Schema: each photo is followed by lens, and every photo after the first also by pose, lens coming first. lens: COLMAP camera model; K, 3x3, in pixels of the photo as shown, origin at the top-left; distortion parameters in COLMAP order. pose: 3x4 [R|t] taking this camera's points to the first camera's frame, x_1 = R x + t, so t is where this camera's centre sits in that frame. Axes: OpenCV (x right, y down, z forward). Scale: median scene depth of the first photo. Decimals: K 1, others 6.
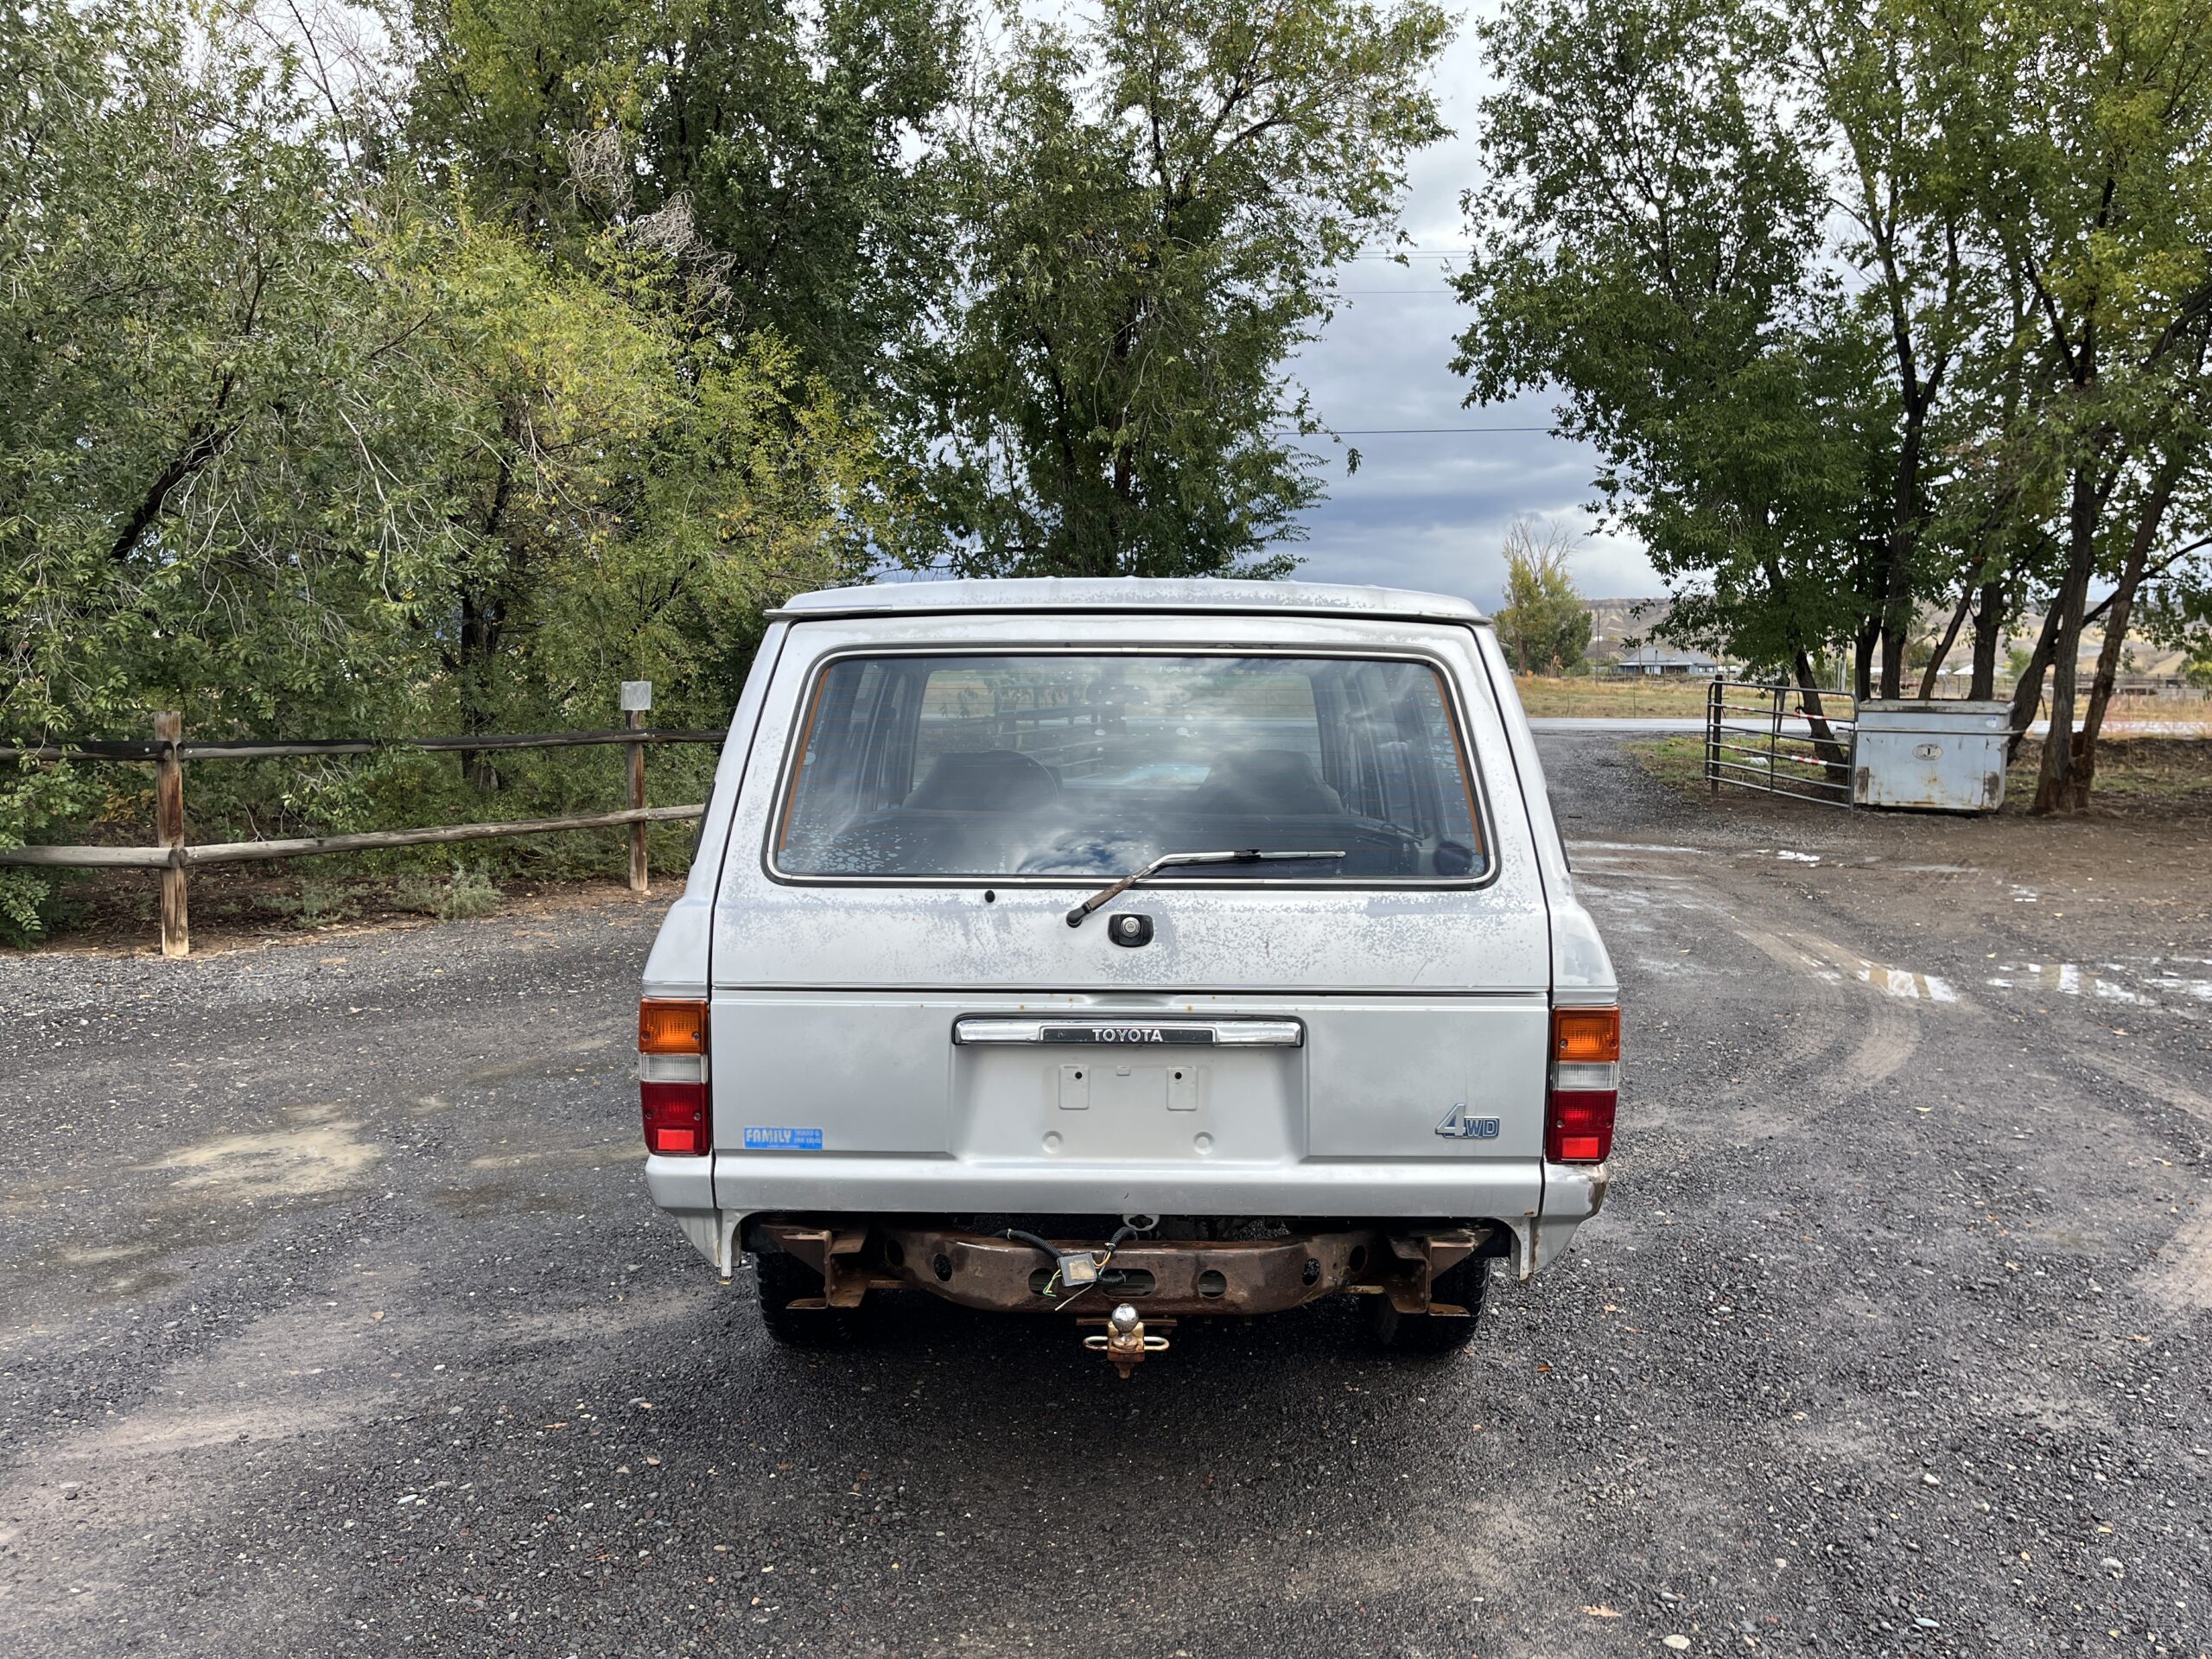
lens RADIAL K [[1700.1, 0, 1106.0], [0, 1700.1, 829.5], [0, 0, 1]] dist [0.078557, -0.137878]
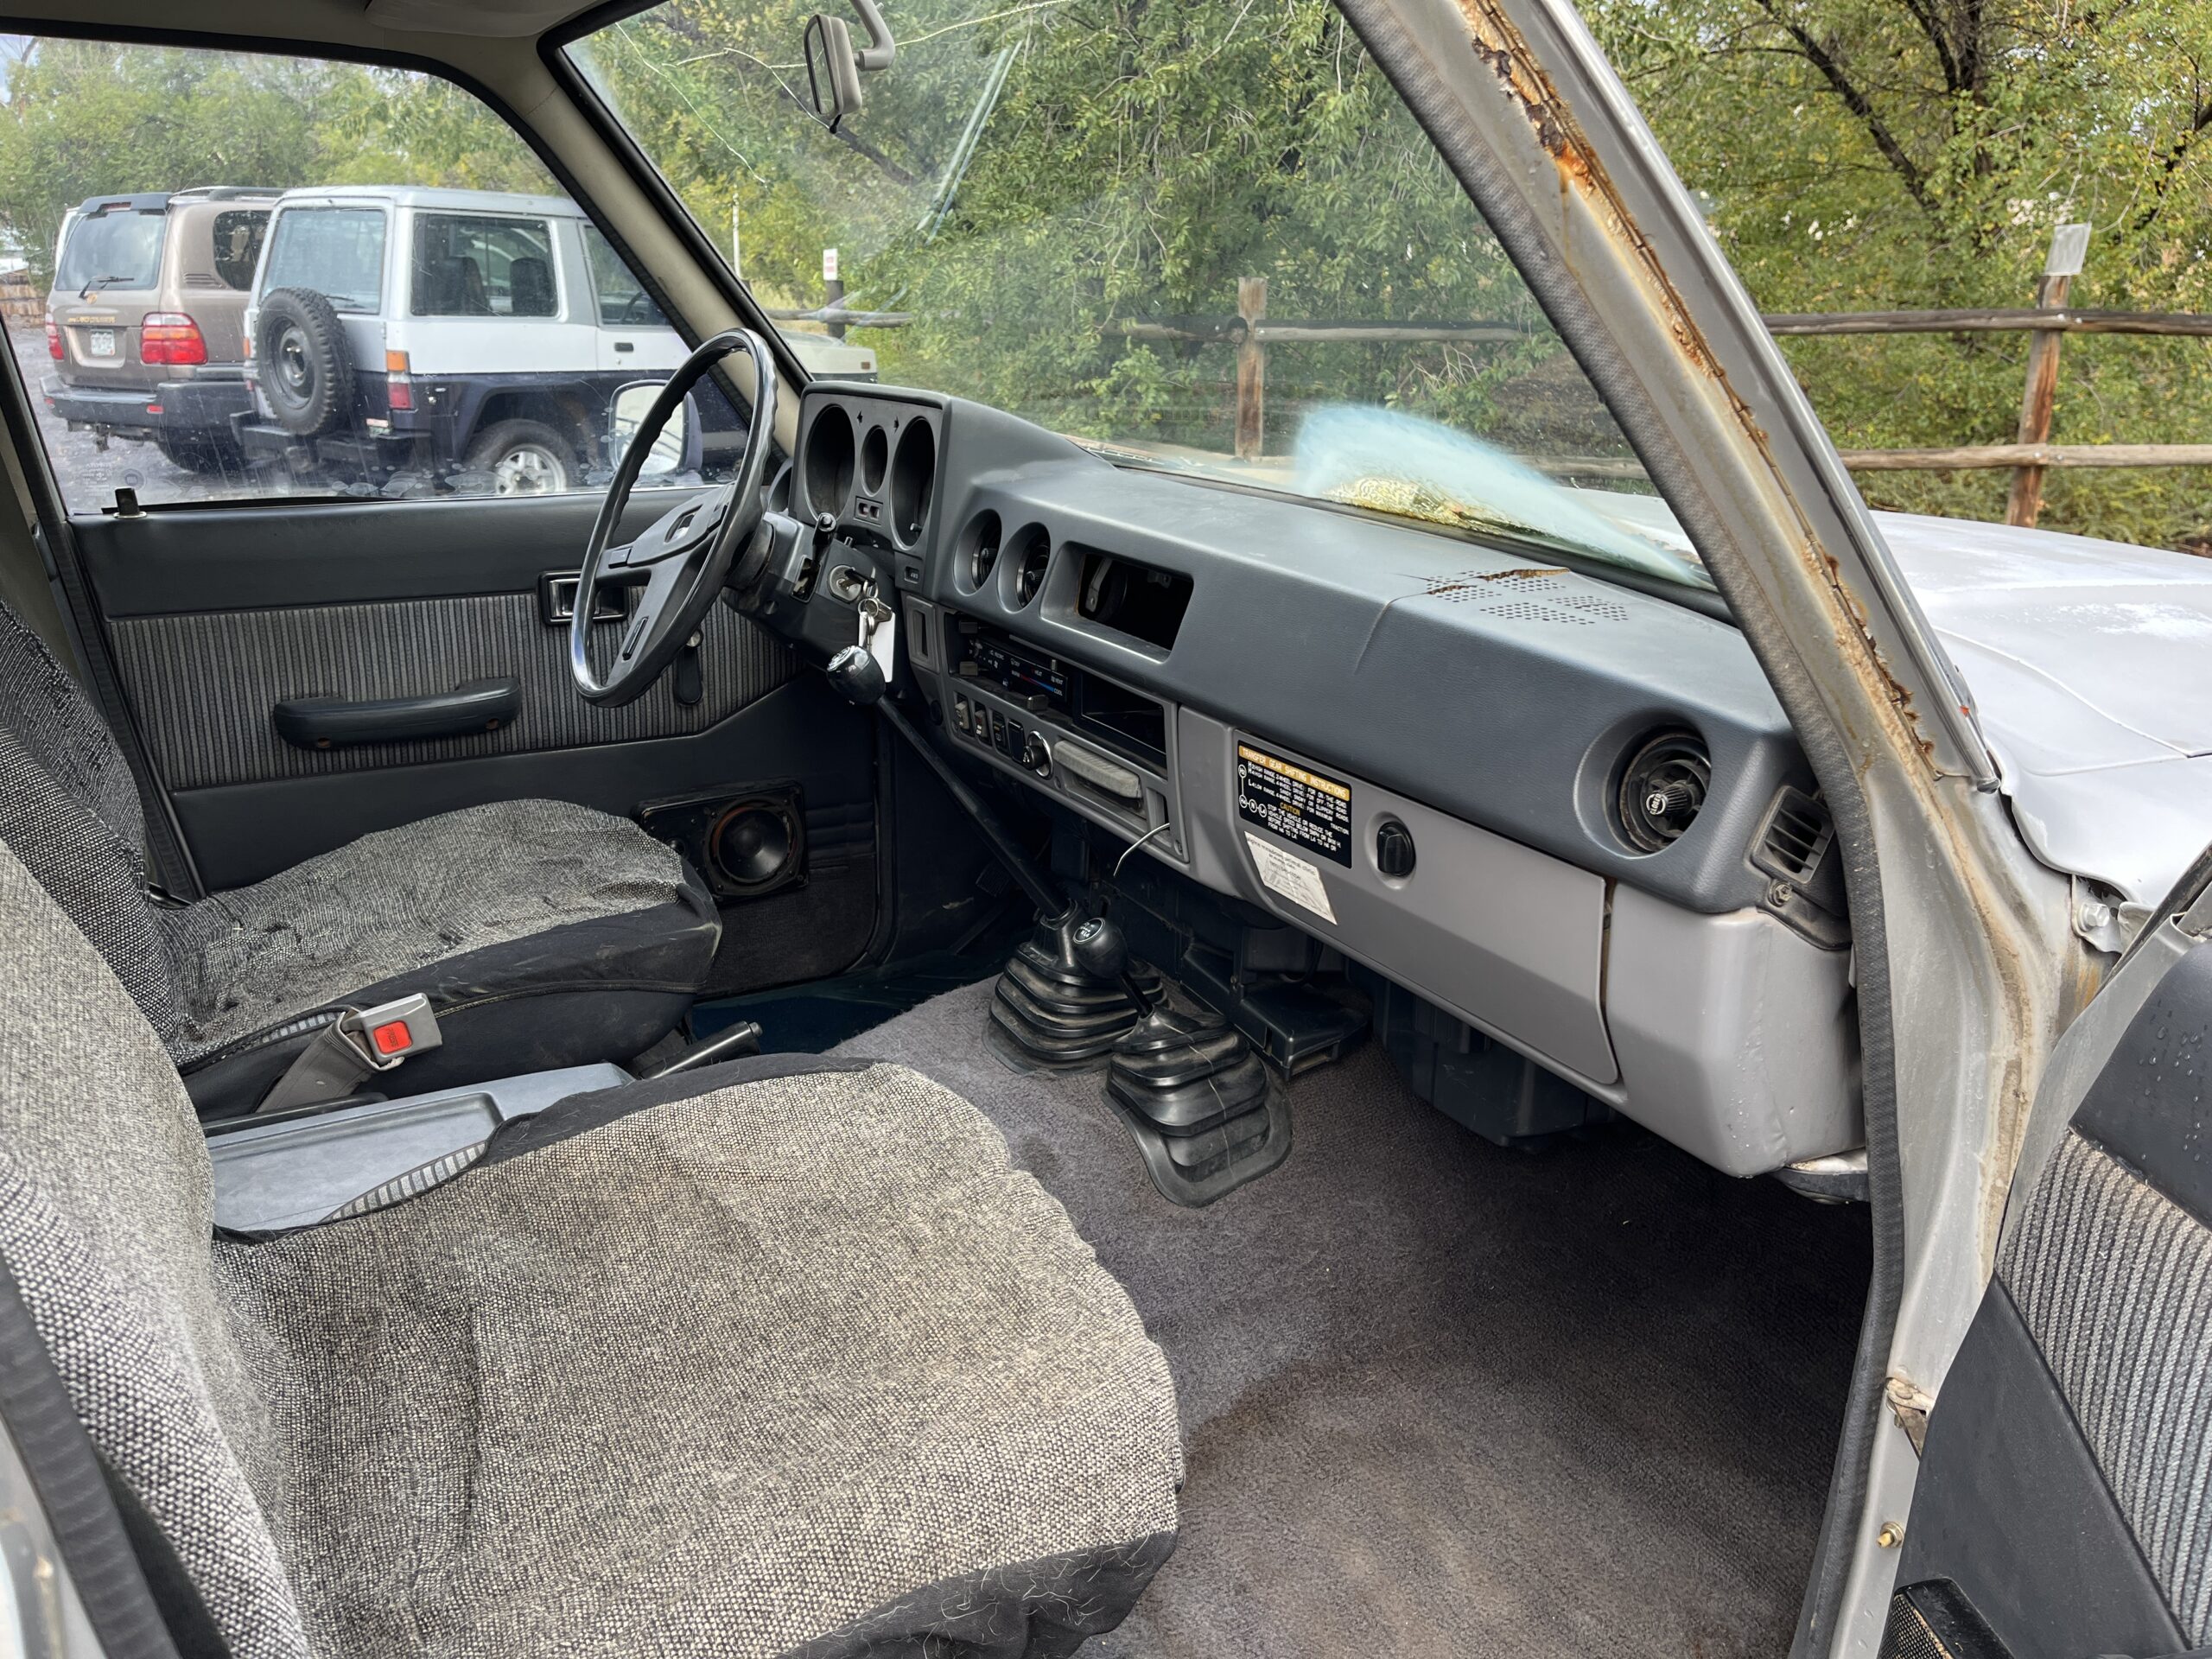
lens RADIAL K [[1679.3, 0, 1079.3], [0, 1679.3, 871.2], [0, 0, 1]] dist [0.095366, -0.144114]
pose [[0.472102, 0.280263, -0.835806, 0.149249], [-0.061248, 0.956253, 0.286056, -0.025992], [0.879414, -0.083857, 0.468615, 0.536209]]
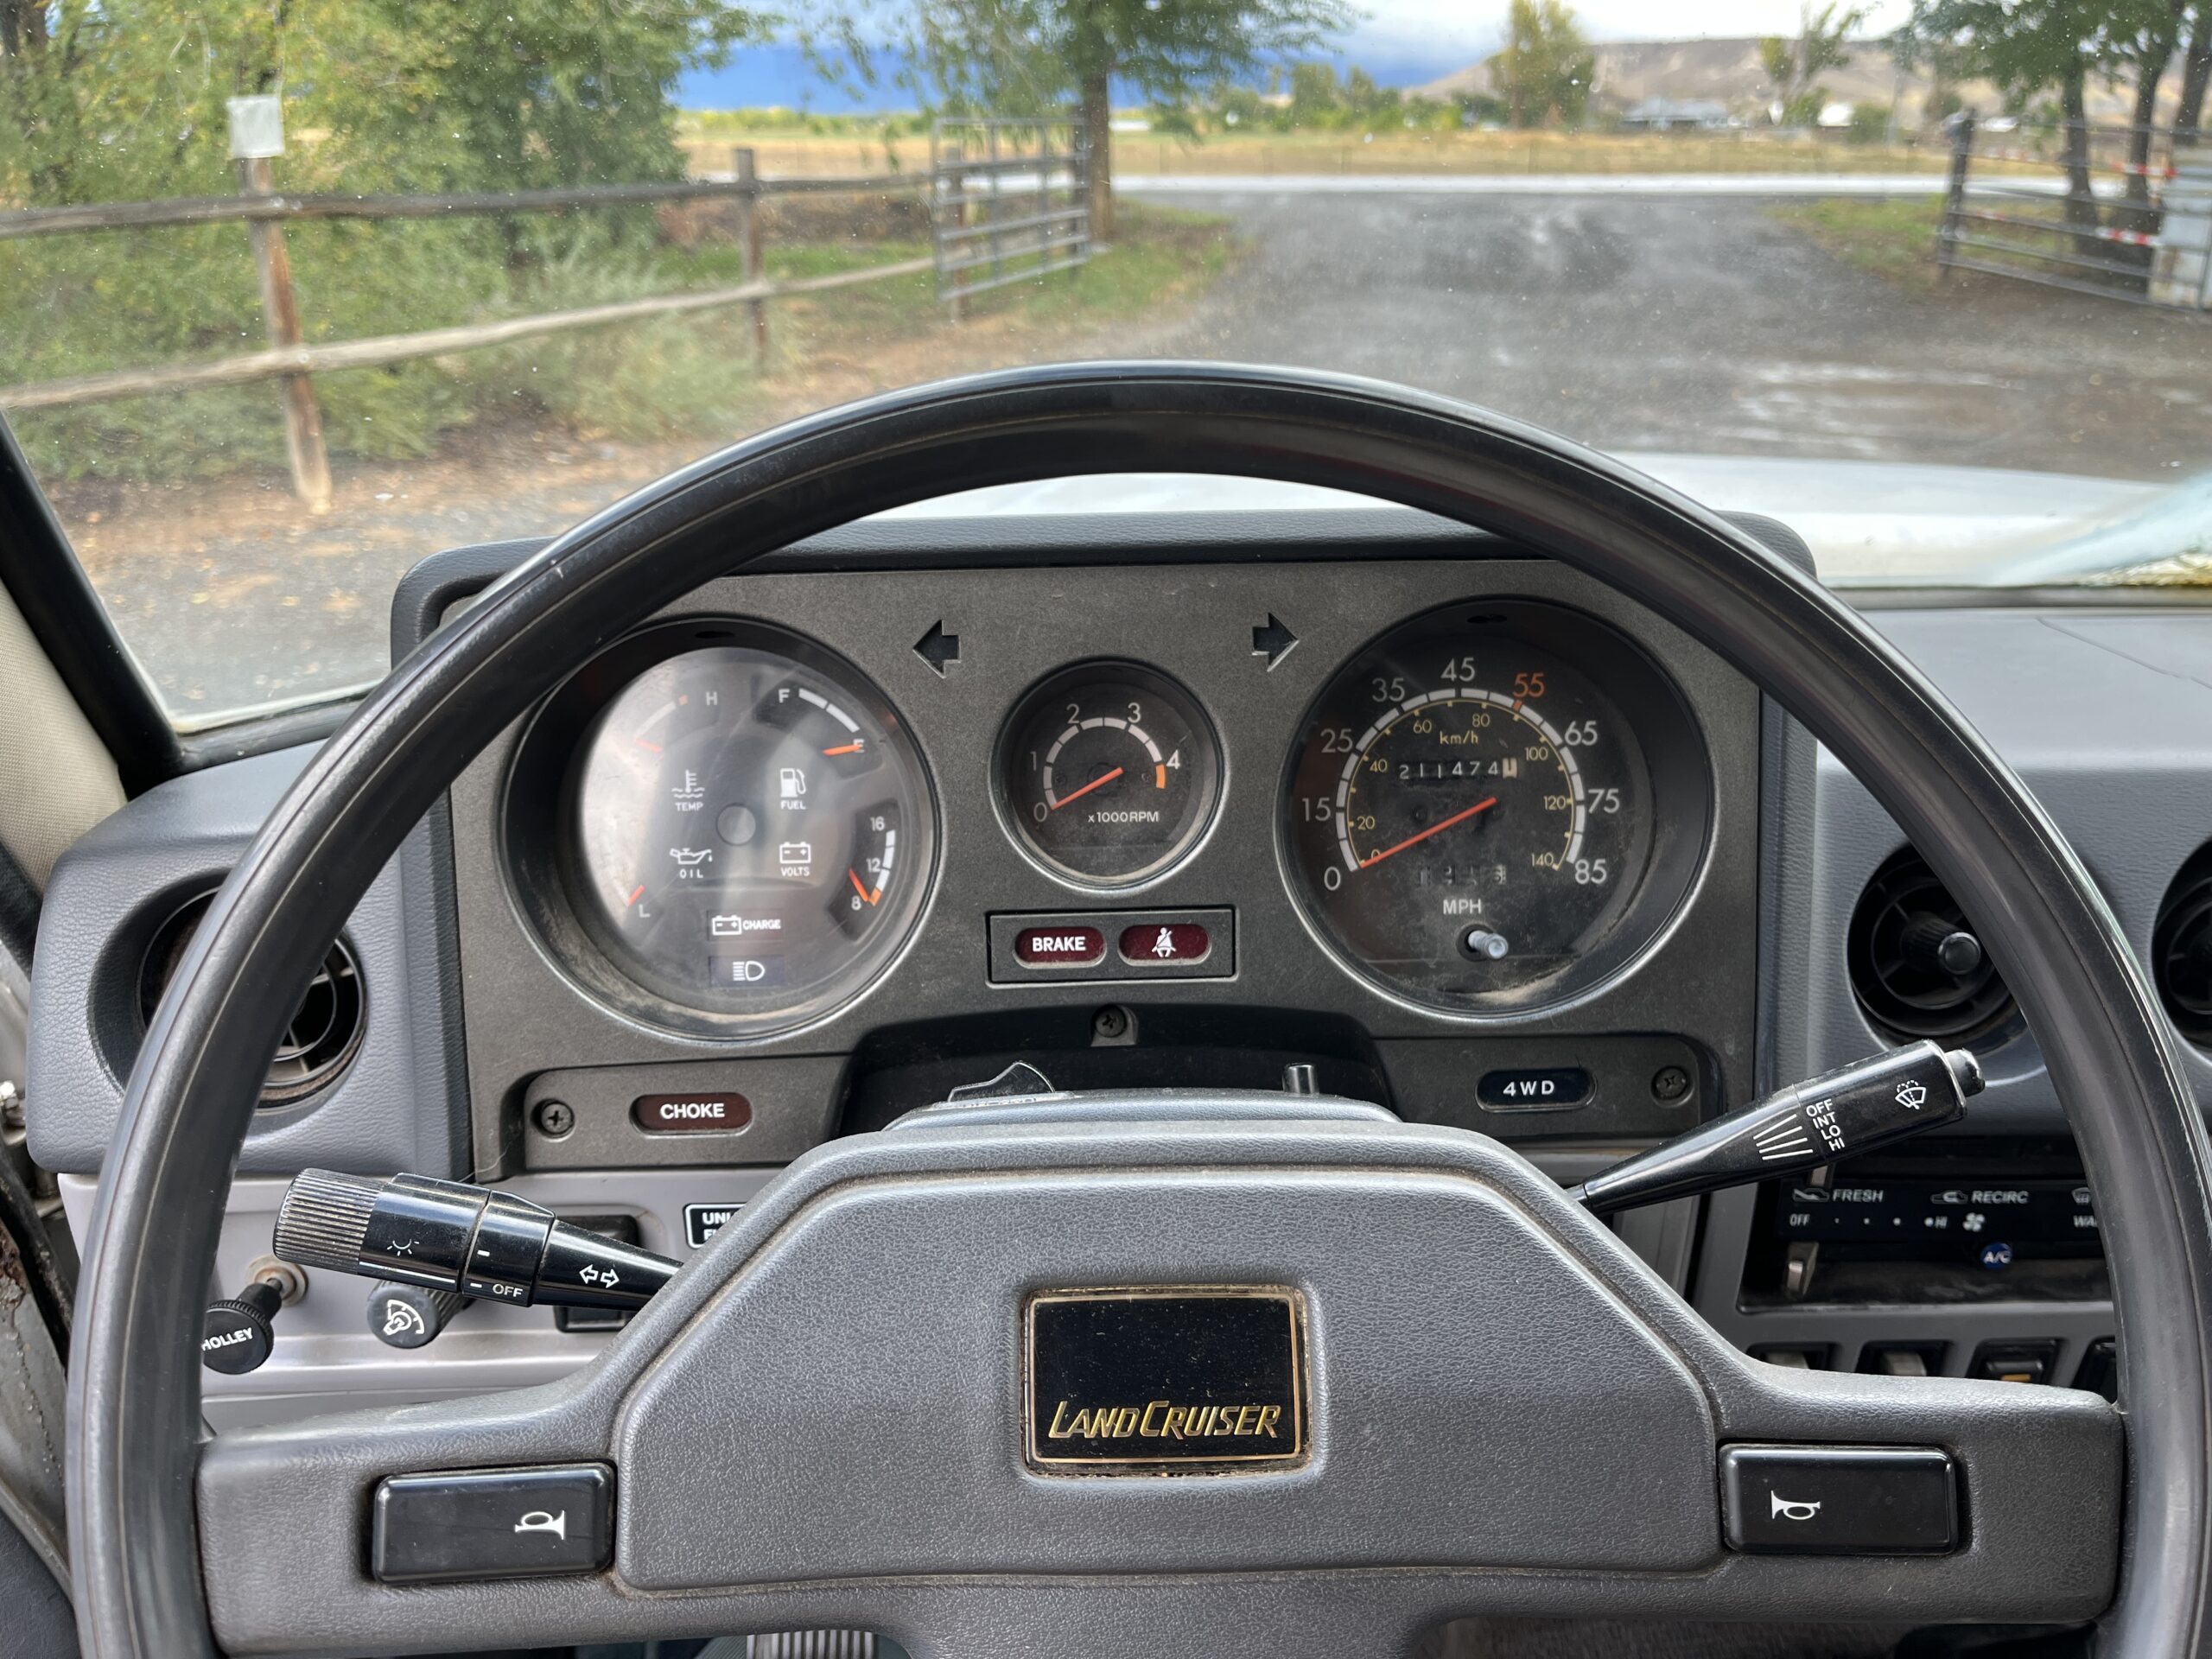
lens RADIAL K [[1700.1, 0, 1106.0], [0, 1700.1, 829.5], [0, 0, 1]] dist [0.078557, -0.137878]
pose [[0.999384, -0.017022, 0.030688, -0.044275], [0.007410, 0.957122, 0.289592, -0.028543], [-0.034301, -0.289186, 0.956658, 0.557604]]
